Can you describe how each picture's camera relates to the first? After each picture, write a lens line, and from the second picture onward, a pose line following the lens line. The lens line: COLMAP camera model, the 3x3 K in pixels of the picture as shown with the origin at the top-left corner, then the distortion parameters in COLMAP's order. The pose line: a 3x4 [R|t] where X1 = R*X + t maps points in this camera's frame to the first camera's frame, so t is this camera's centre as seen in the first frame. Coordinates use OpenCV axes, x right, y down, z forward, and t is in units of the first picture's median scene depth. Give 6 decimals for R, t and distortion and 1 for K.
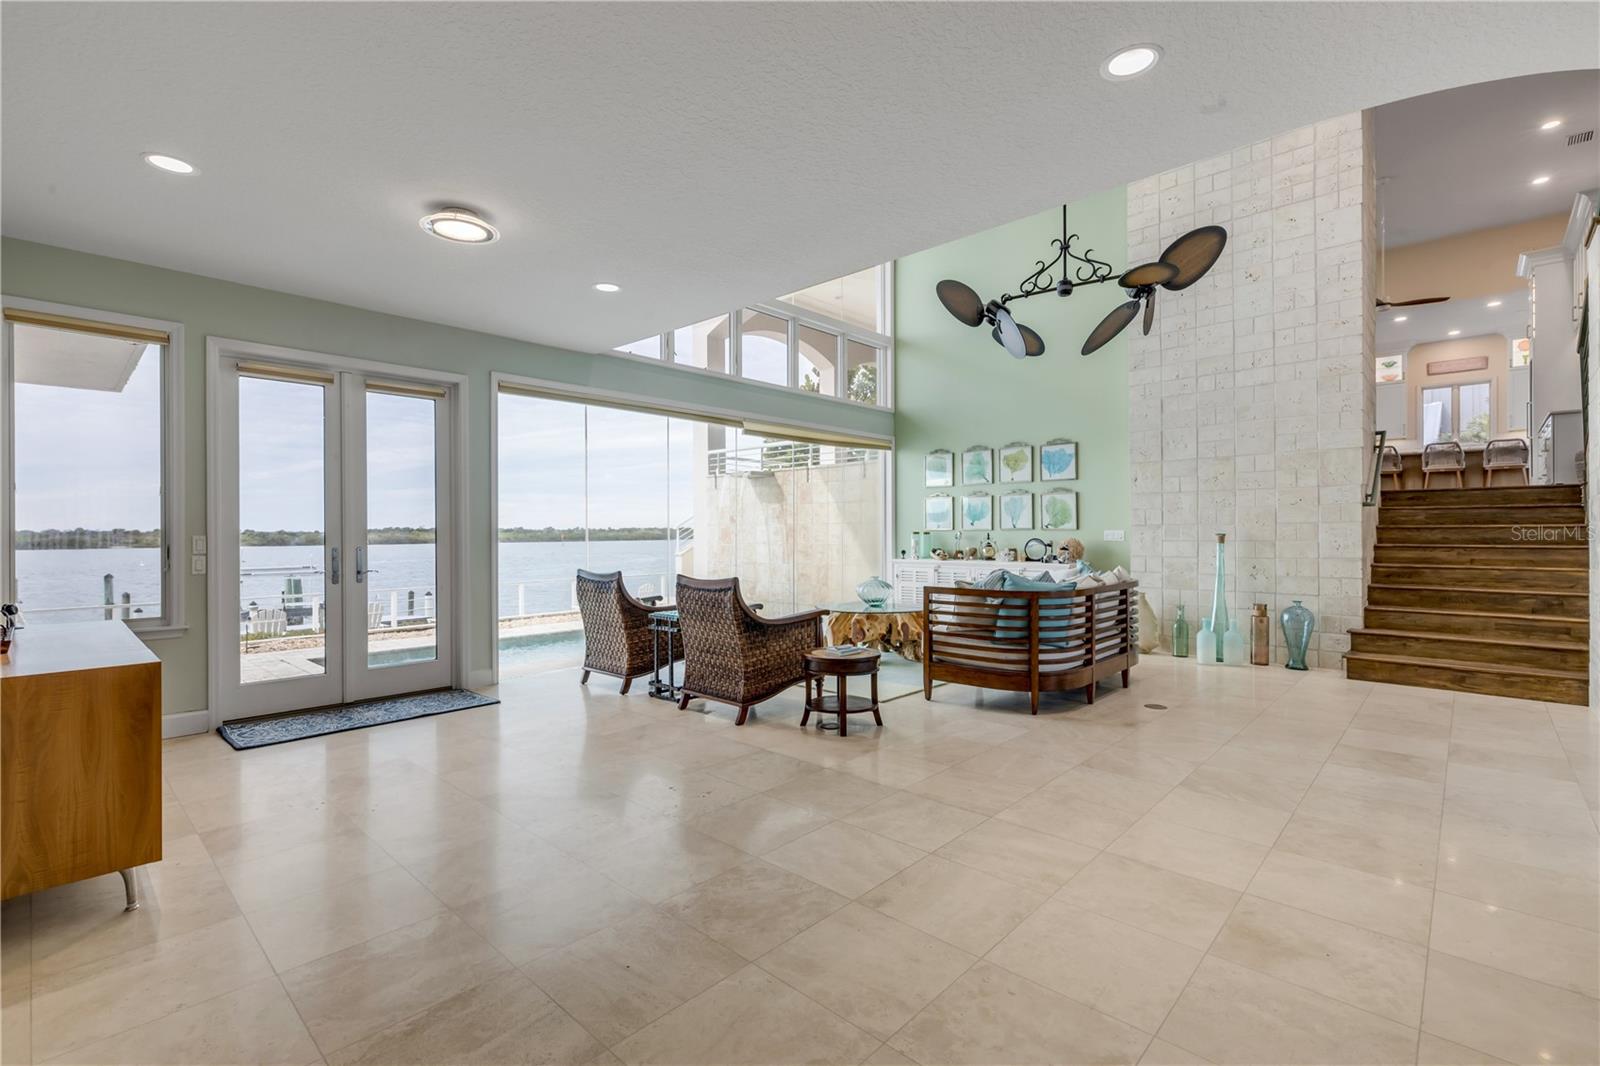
lens RADIAL K [[715.7, 0, 808.6], [0, 715.7, 530.8], [0, 0, 1]] dist [0.004675, -0.001457]
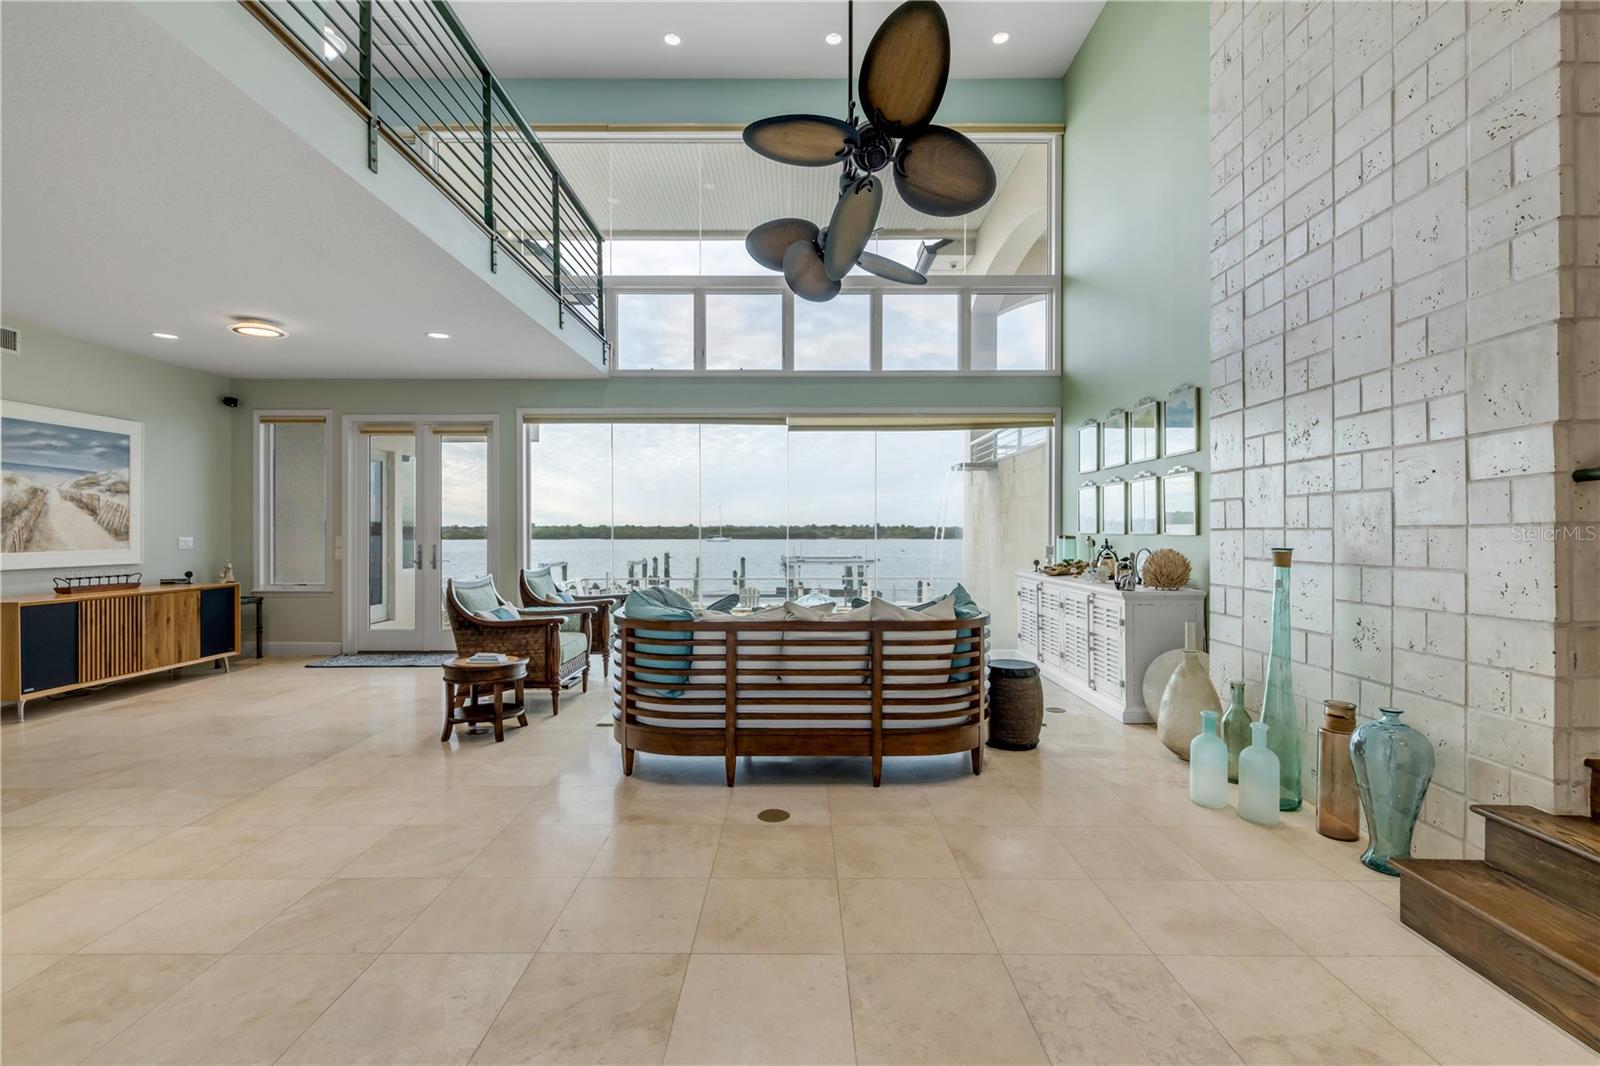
lens RADIAL K [[715.7, 0, 796.8], [0, 715.7, 533.5], [0, 0, 1]] dist [0.004675, -0.001457]
pose [[0.680867, 0.007408, -0.732369, 0.844572], [-0.000315, 0.999952, 0.009822, -0.012539], [0.732407, -0.006457, 0.680837, 0.504542]]
